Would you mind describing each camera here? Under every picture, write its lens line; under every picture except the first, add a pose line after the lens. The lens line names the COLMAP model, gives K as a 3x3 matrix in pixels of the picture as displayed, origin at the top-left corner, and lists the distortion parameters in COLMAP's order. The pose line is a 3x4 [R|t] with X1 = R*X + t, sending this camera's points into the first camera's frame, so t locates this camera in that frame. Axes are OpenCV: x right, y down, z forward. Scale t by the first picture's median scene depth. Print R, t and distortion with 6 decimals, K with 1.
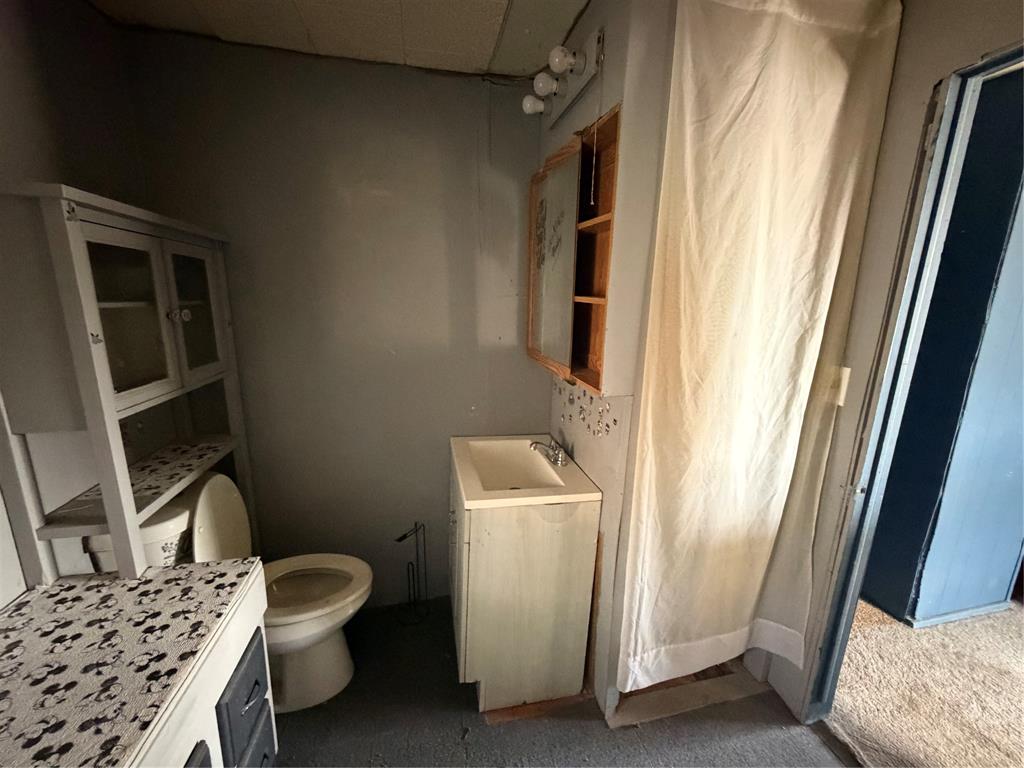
lens RADIAL K [[406.9, 0, 514.4], [0, 406.9, 383.8], [0, 0, 1]] dist [0.004130, -0.000471]
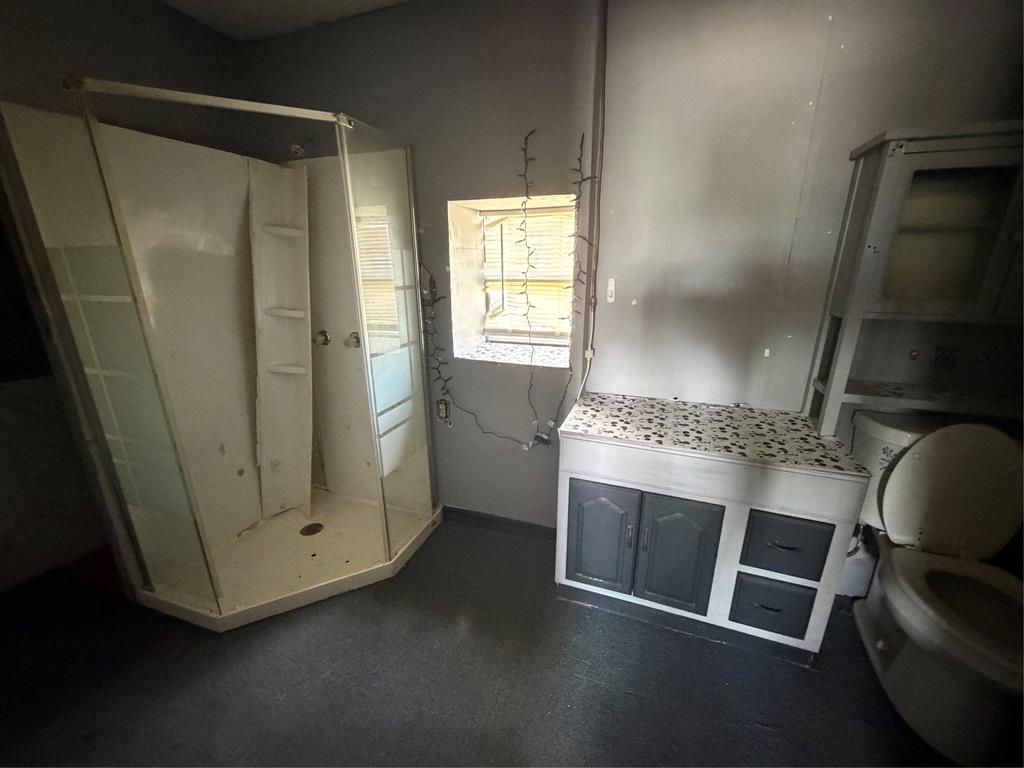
lens RADIAL K [[406.9, 0, 514.4], [0, 406.9, 383.8], [0, 0, 1]] dist [0.004130, -0.000471]
pose [[-0.527825, 0.223688, -0.819368, 0.726739], [-0.190517, 0.908934, 0.370867, 0.012410], [0.827710, 0.351857, -0.437142, 0.729068]]
